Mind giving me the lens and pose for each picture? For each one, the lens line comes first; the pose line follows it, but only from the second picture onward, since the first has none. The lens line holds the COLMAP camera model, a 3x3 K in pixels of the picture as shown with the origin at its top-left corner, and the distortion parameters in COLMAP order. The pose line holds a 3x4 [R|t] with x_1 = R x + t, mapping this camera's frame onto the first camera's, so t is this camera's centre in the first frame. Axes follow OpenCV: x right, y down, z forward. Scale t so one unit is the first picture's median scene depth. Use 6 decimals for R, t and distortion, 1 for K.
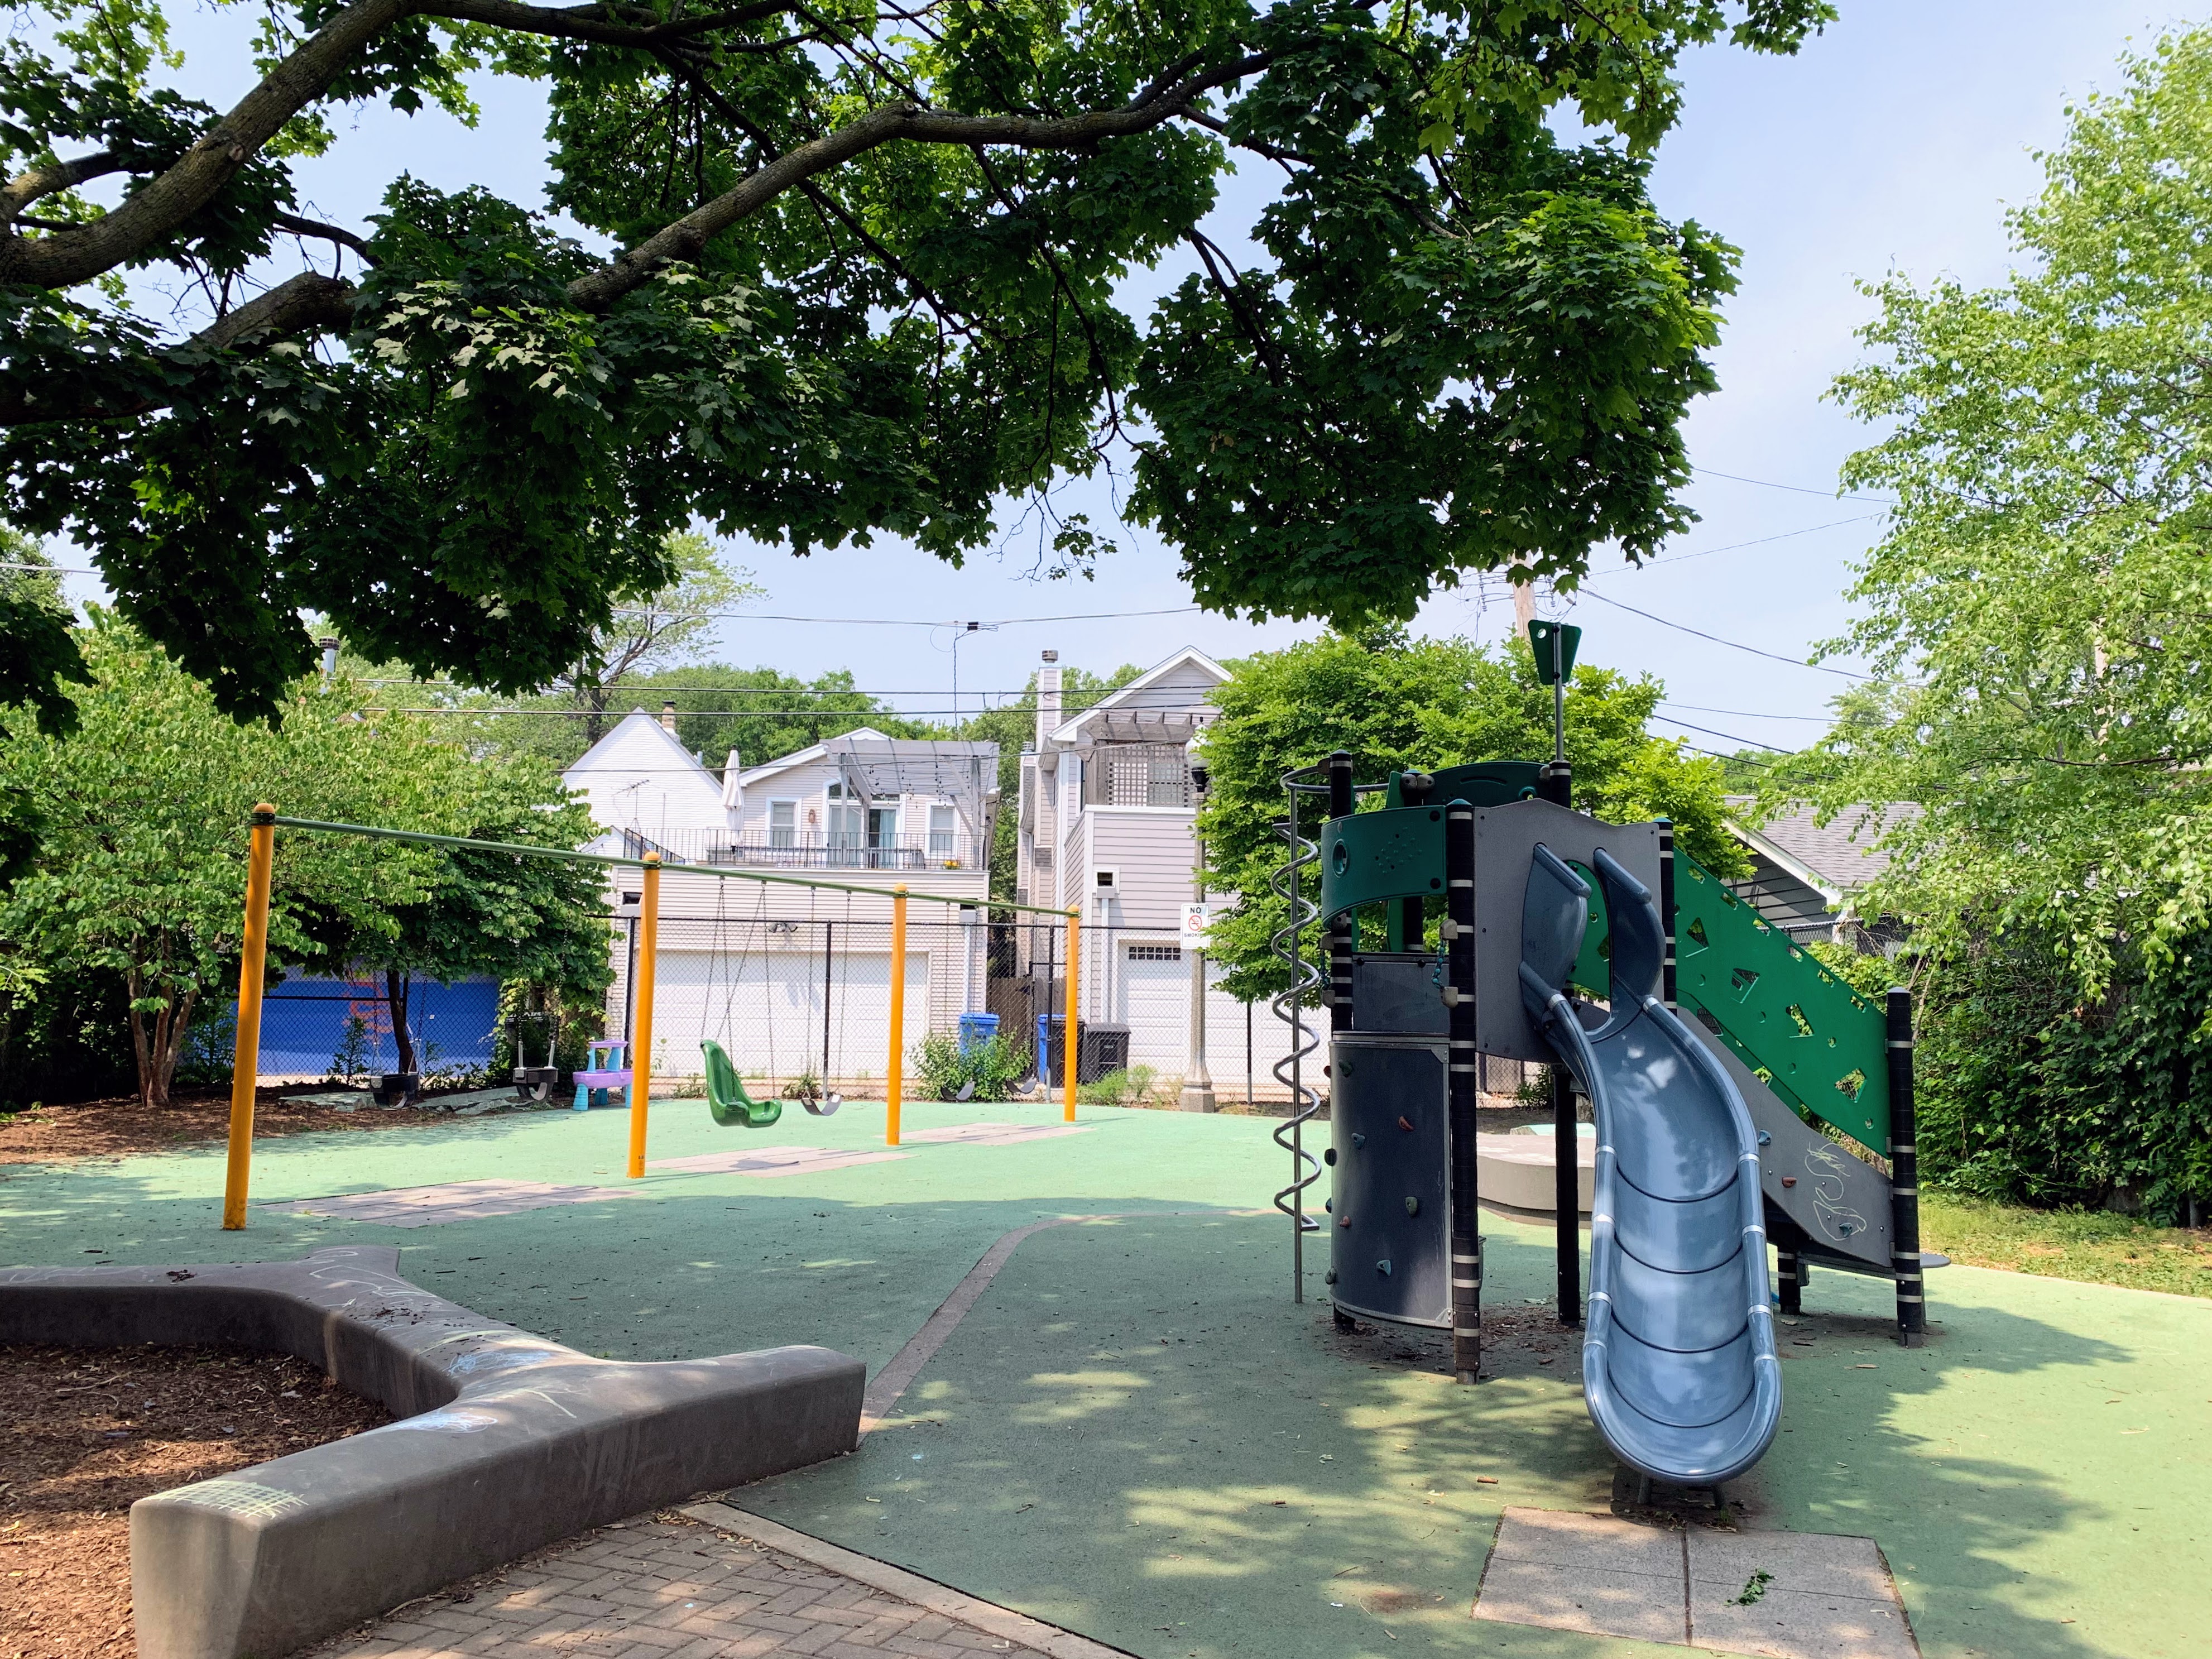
lens RADIAL K [[1646.8, 0, 1140.1], [0, 1646.8, 815.8], [0, 0, 1]] dist [0.032407, -0.025584]
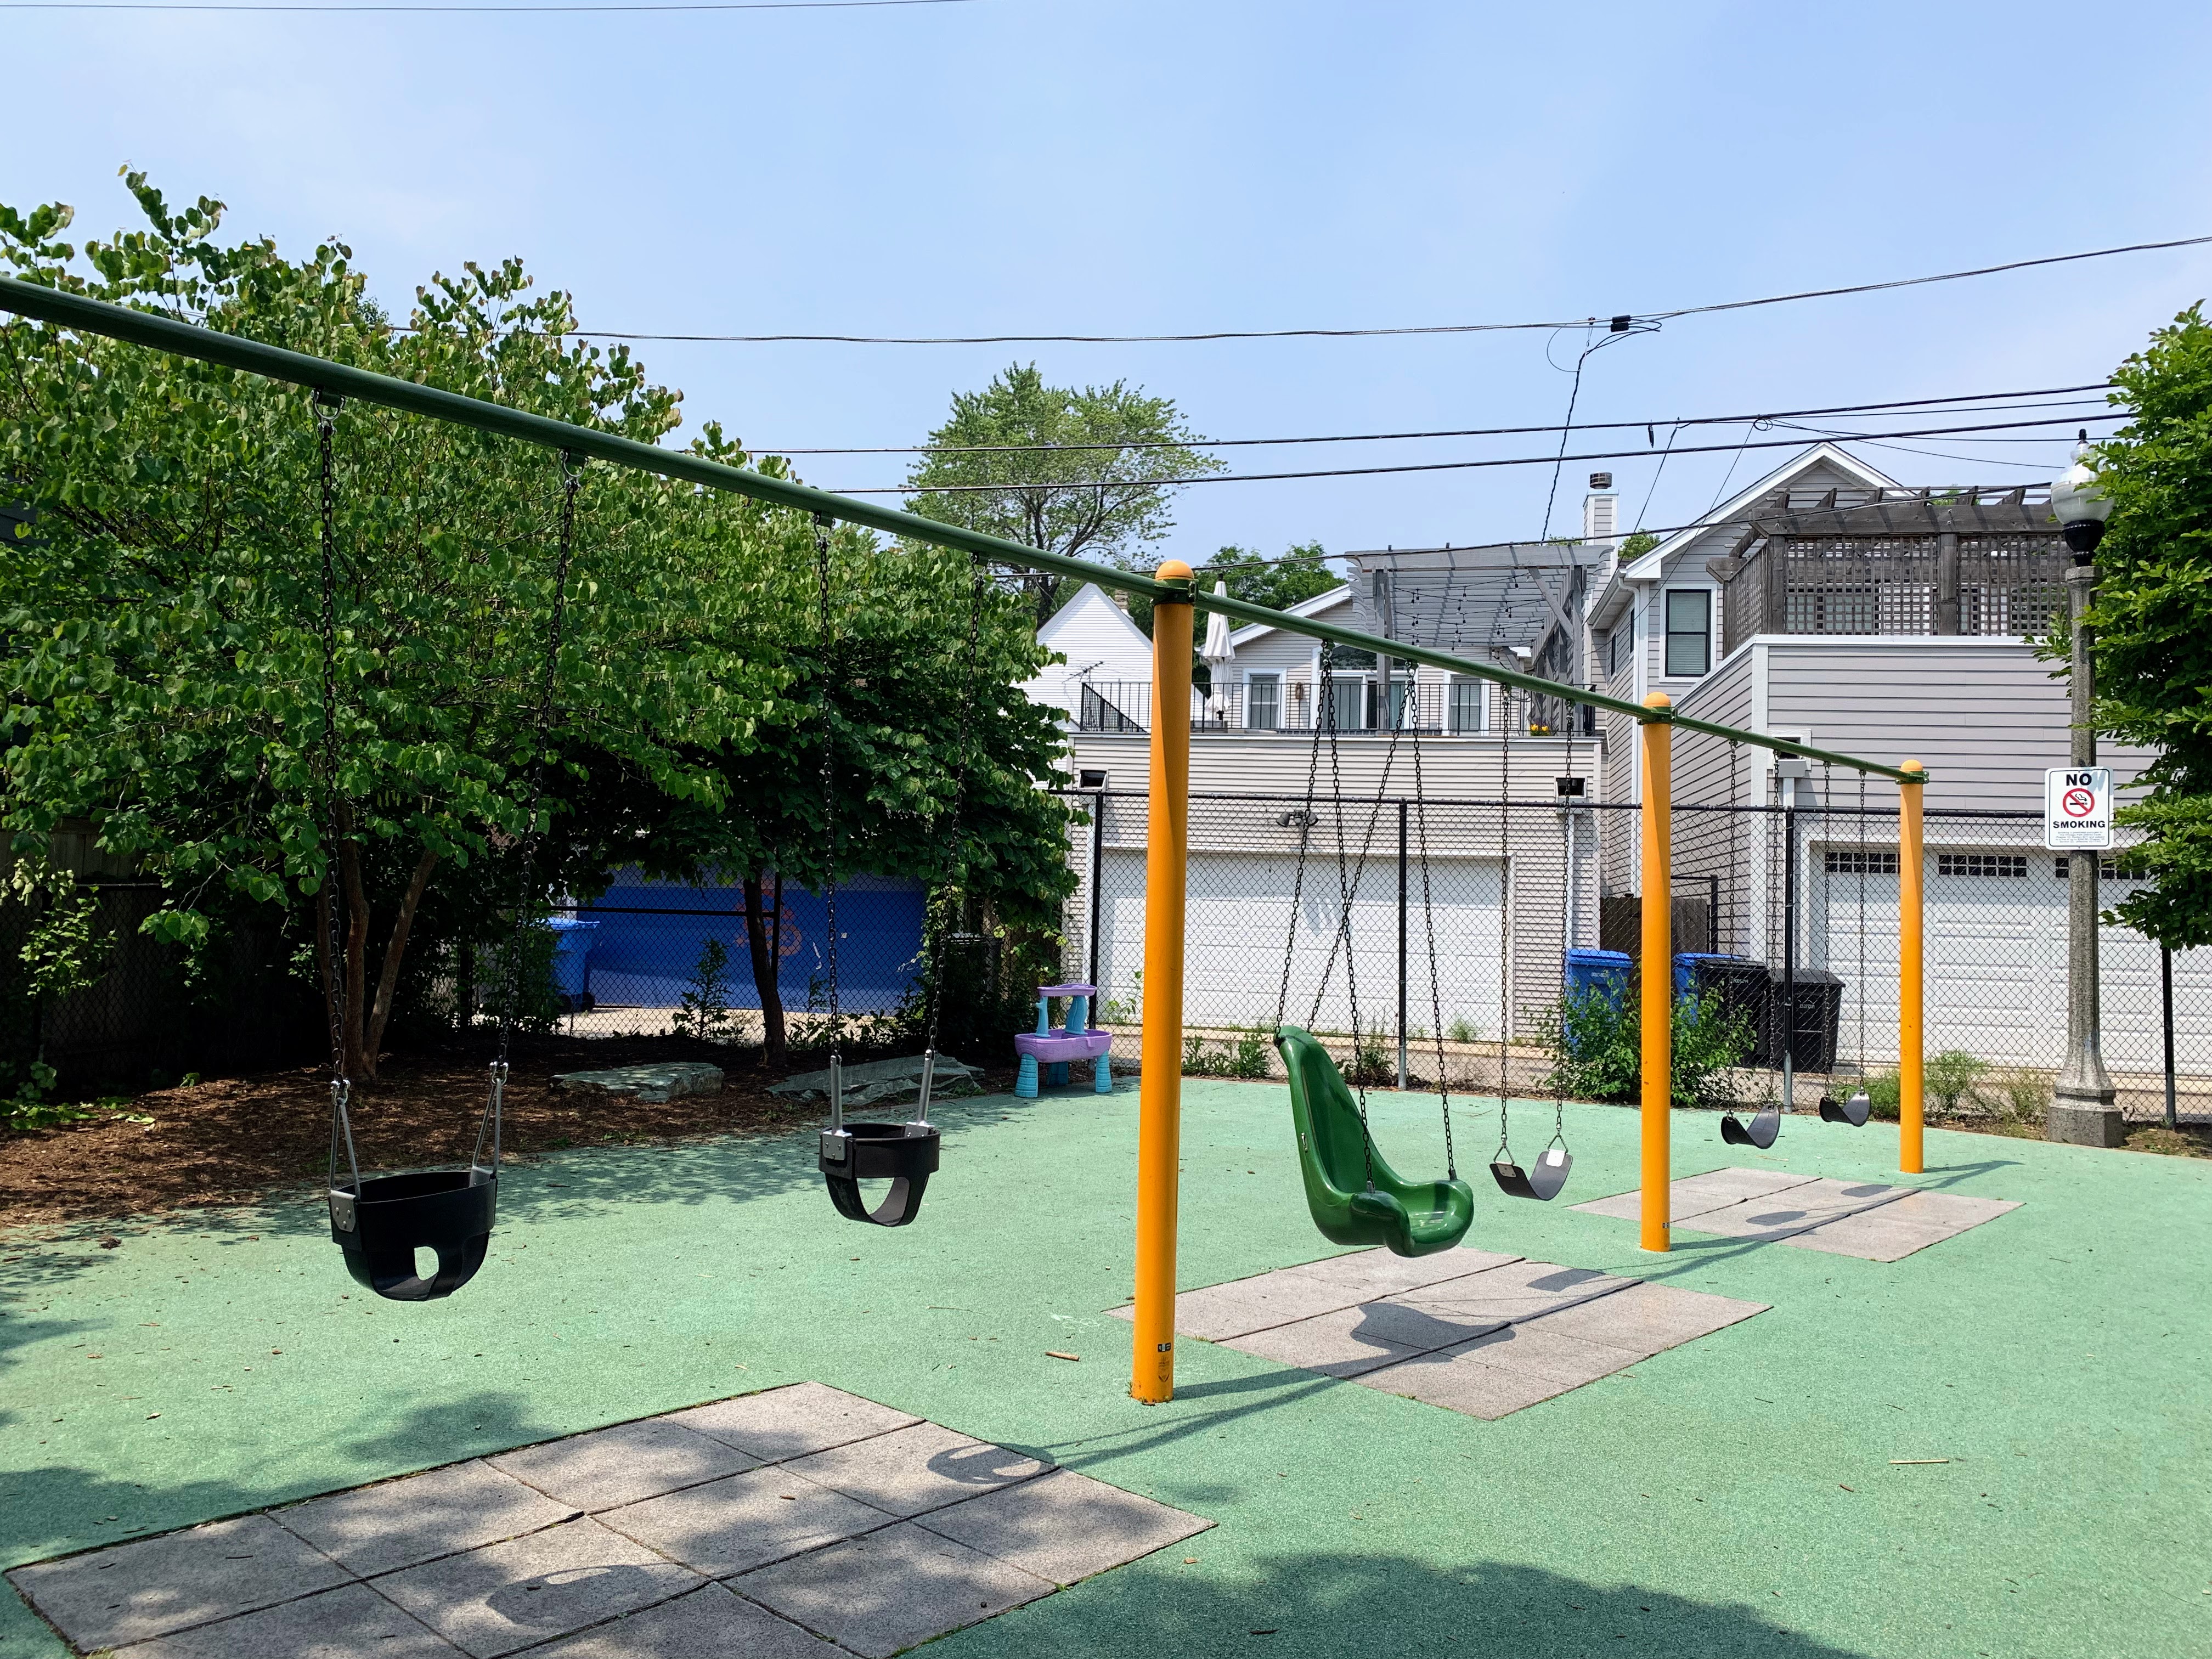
lens RADIAL K [[1646.8, 0, 1101.9], [0, 1646.8, 825.2], [0, 0, 1]] dist [0.032407, -0.025584]
pose [[0.959650, 0.003207, -0.281177, -0.129907], [0.012470, 0.998466, 0.053950, 0.040892], [0.280919, -0.055279, 0.958138, 0.396098]]
